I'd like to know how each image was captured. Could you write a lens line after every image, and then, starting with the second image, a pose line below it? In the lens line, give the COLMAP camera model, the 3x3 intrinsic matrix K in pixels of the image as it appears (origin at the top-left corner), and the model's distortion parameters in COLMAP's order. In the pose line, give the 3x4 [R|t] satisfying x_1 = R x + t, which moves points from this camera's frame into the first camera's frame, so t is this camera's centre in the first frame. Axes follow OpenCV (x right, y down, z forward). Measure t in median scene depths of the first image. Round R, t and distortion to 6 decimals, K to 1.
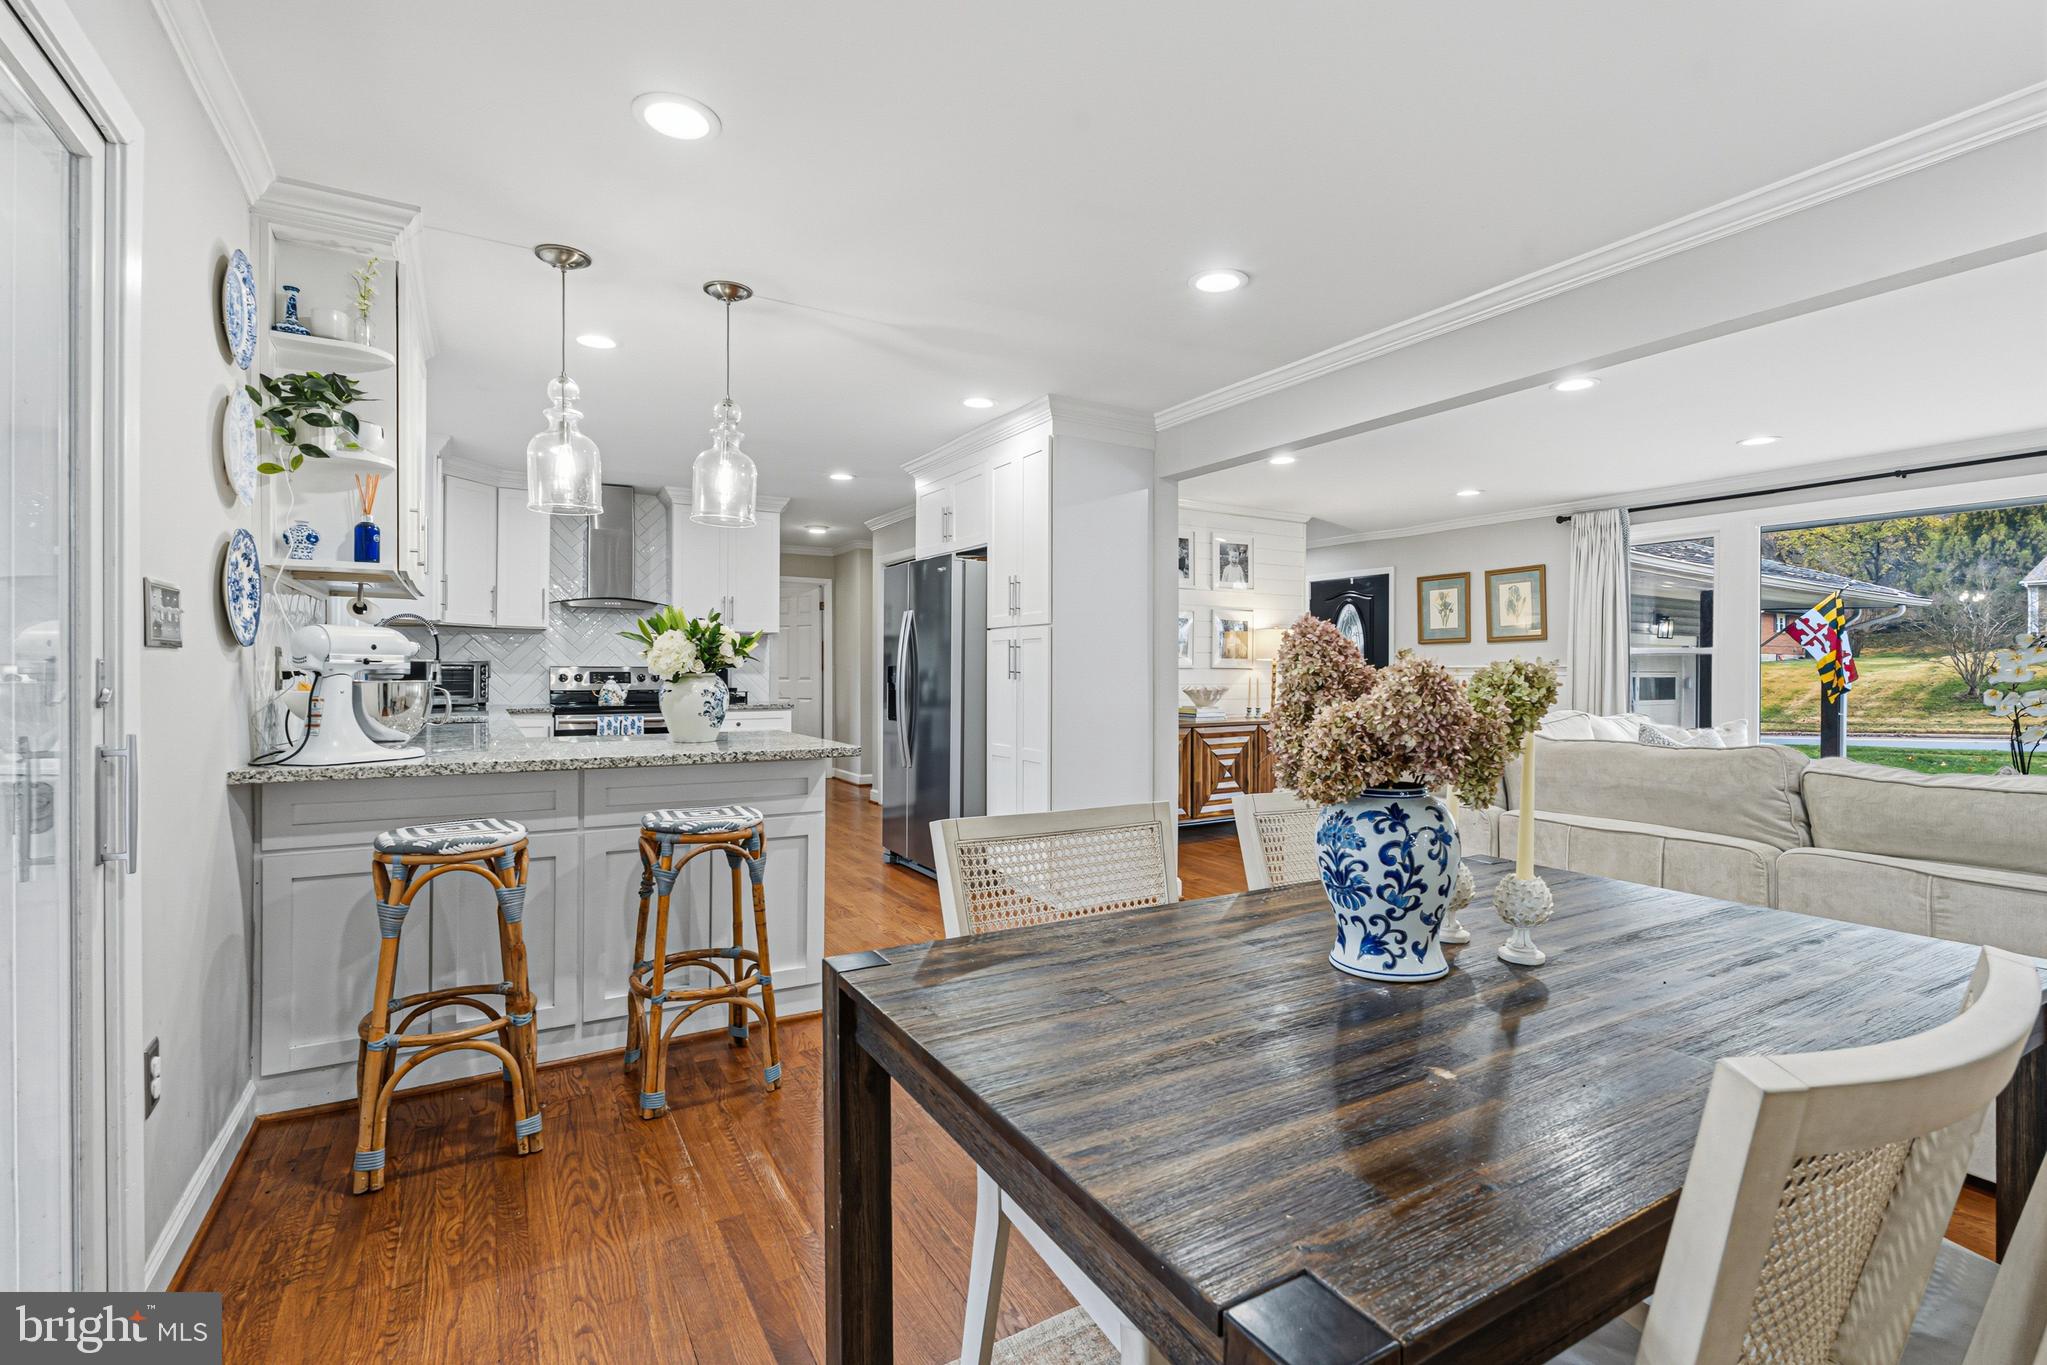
lens RADIAL K [[905.6, 0, 1014.9], [0, 905.6, 678.4], [0, 0, 1]] dist [-0.007003, 0.000666]
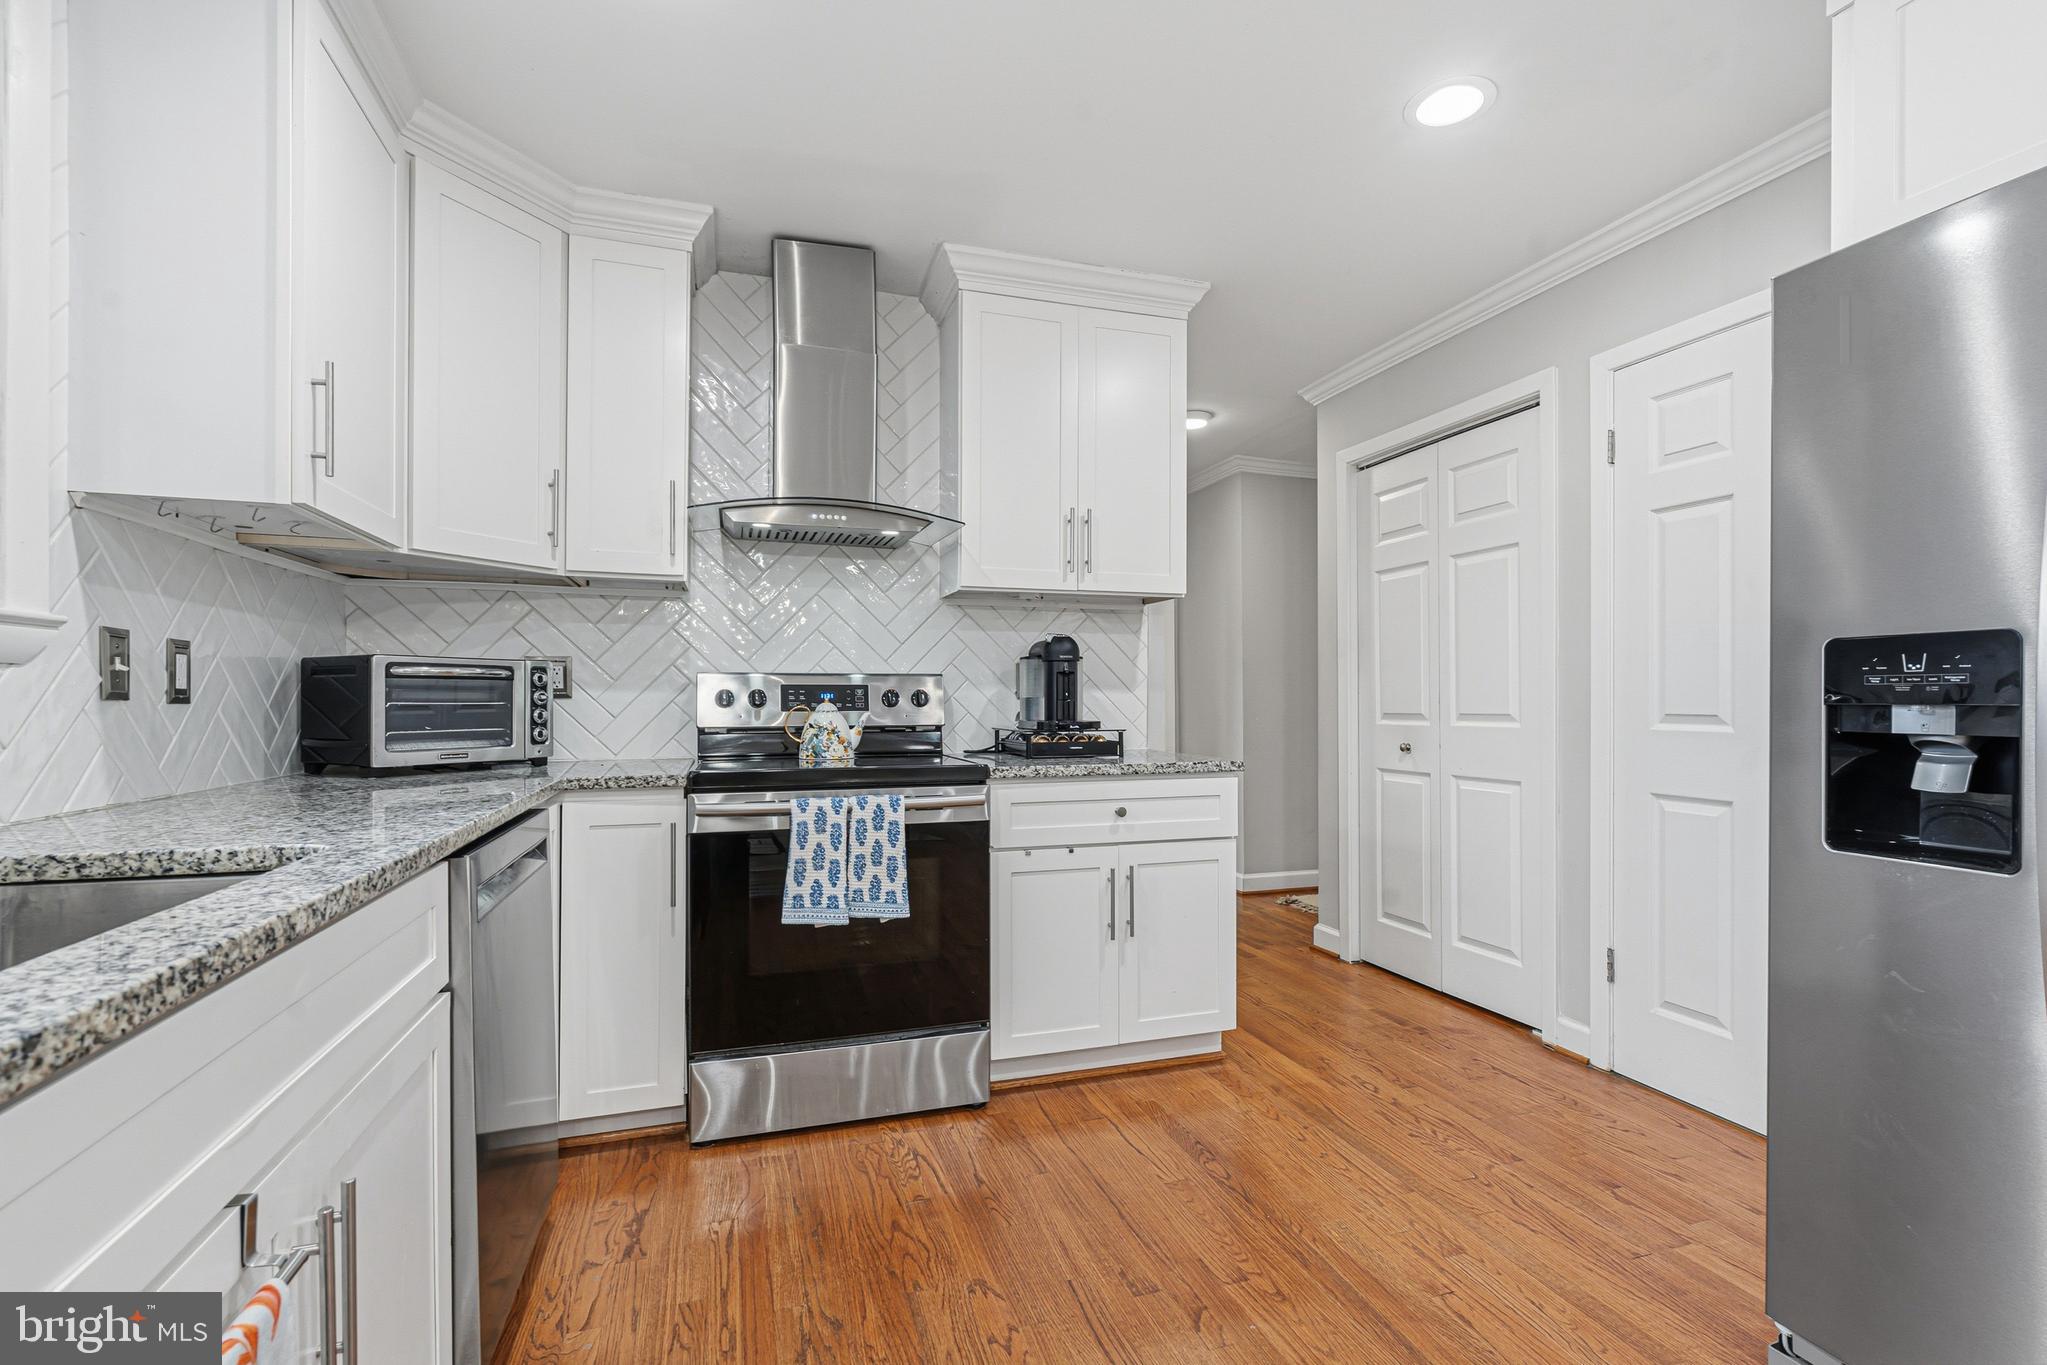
lens RADIAL K [[905.6, 0, 1020.4], [0, 905.6, 699.4], [0, 0, 1]] dist [-0.007003, 0.000666]
pose [[0.976366, -0.005801, -0.216046, -0.345146], [0.003529, 0.999934, -0.010898, 0.006556], [0.216095, 0.009878, 0.976322, 0.785147]]
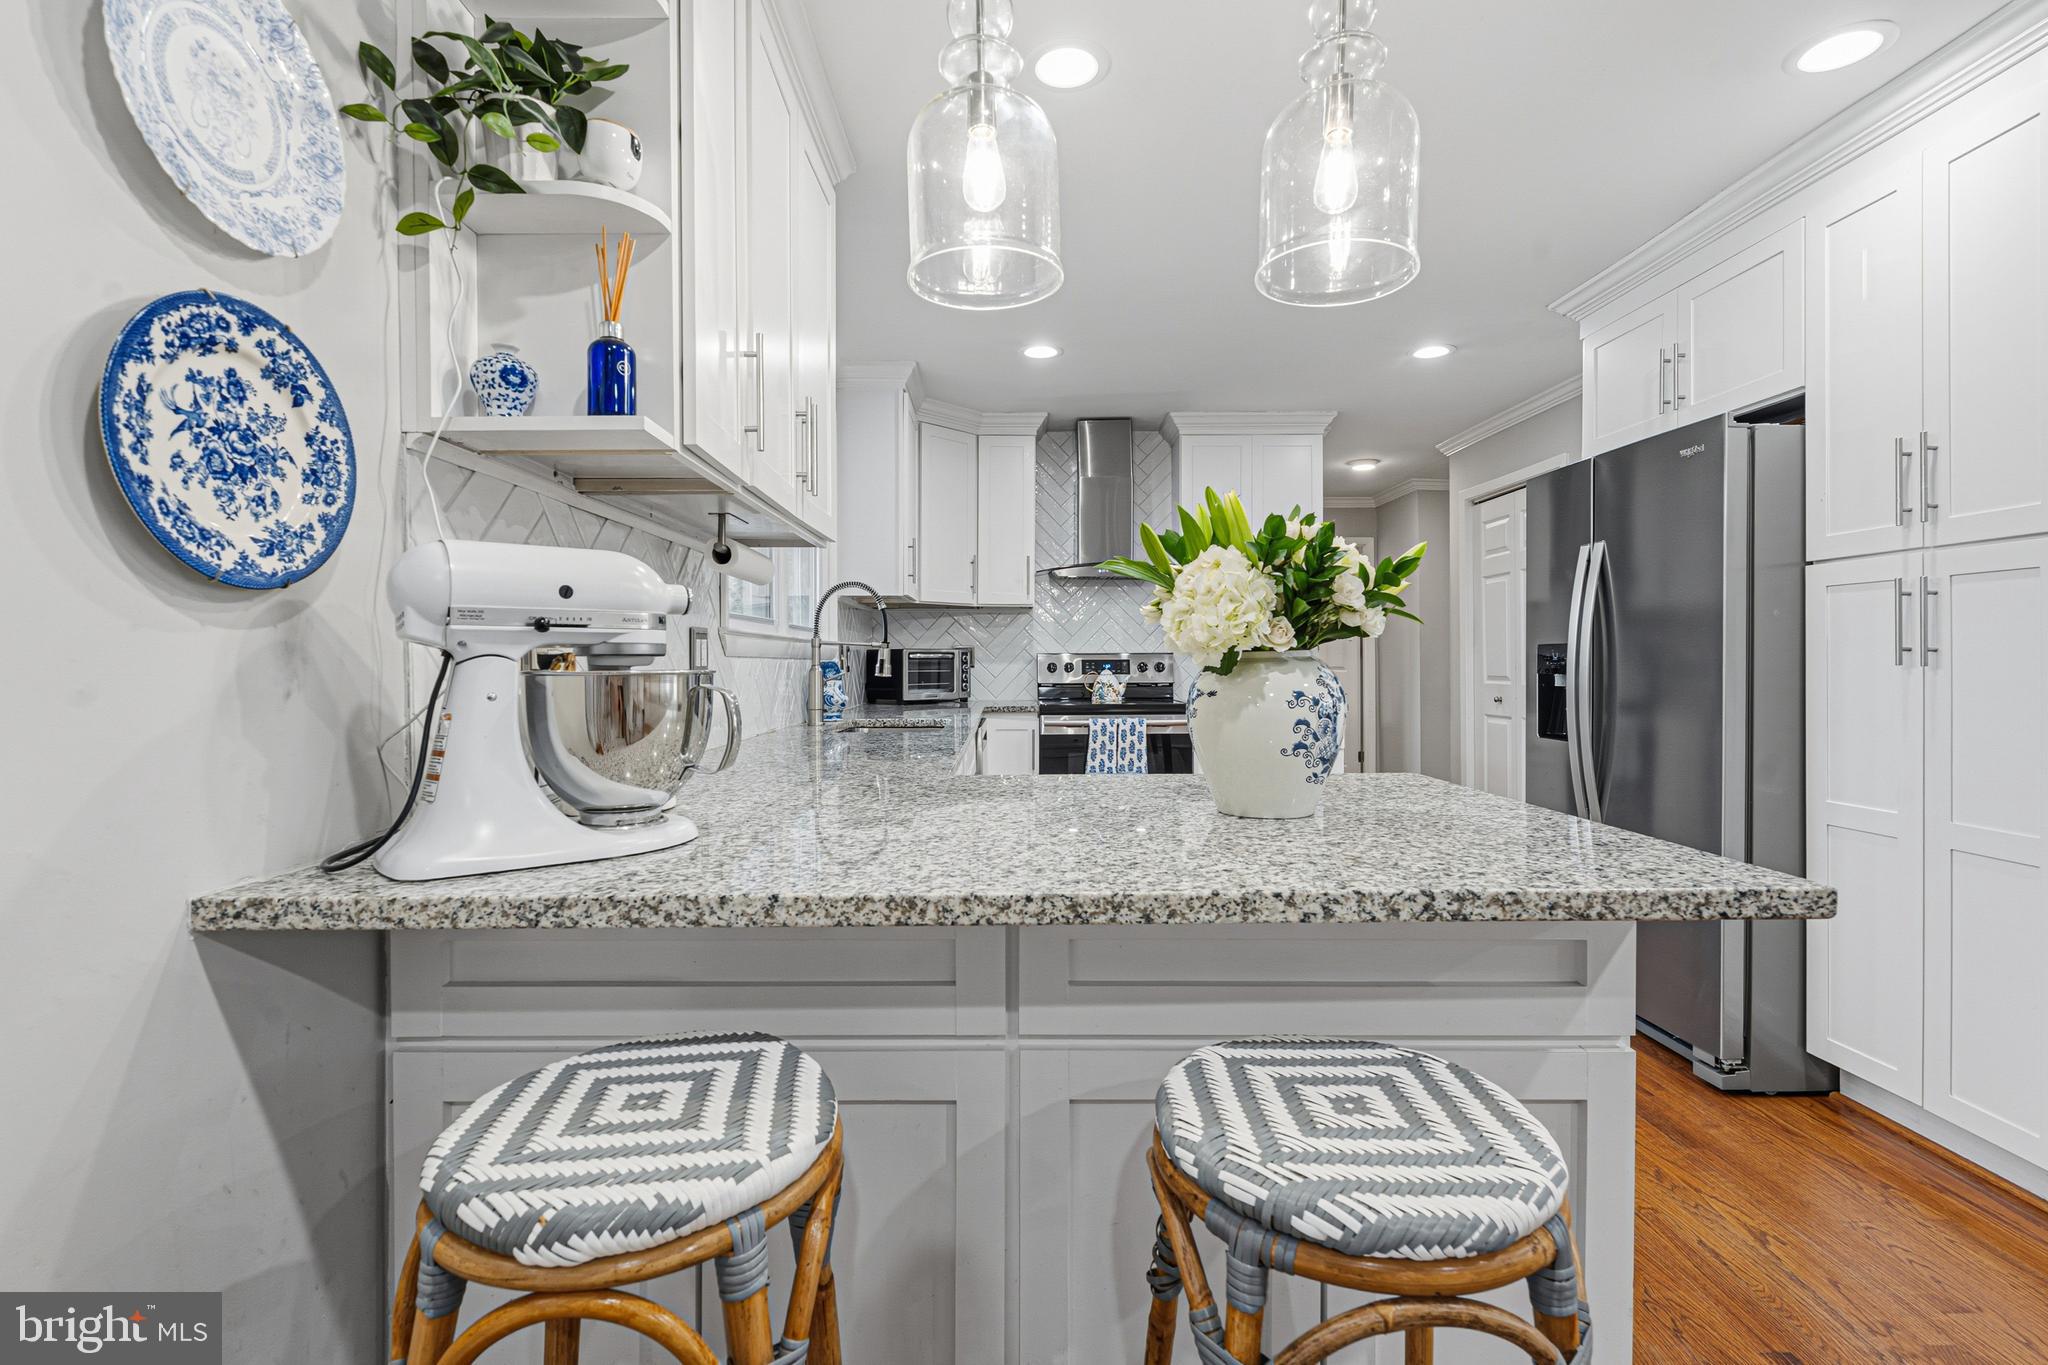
lens RADIAL K [[906.1, 0, 1032.7], [0, 906.1, 667.0], [0, 0, 1]] dist [-0.007003, 0.000666]
pose [[0.872621, -0.004460, -0.488377, -0.156913], [0.003505, 0.999990, -0.002870, 0.001462], [0.488385, 0.000792, 0.872628, 0.373637]]
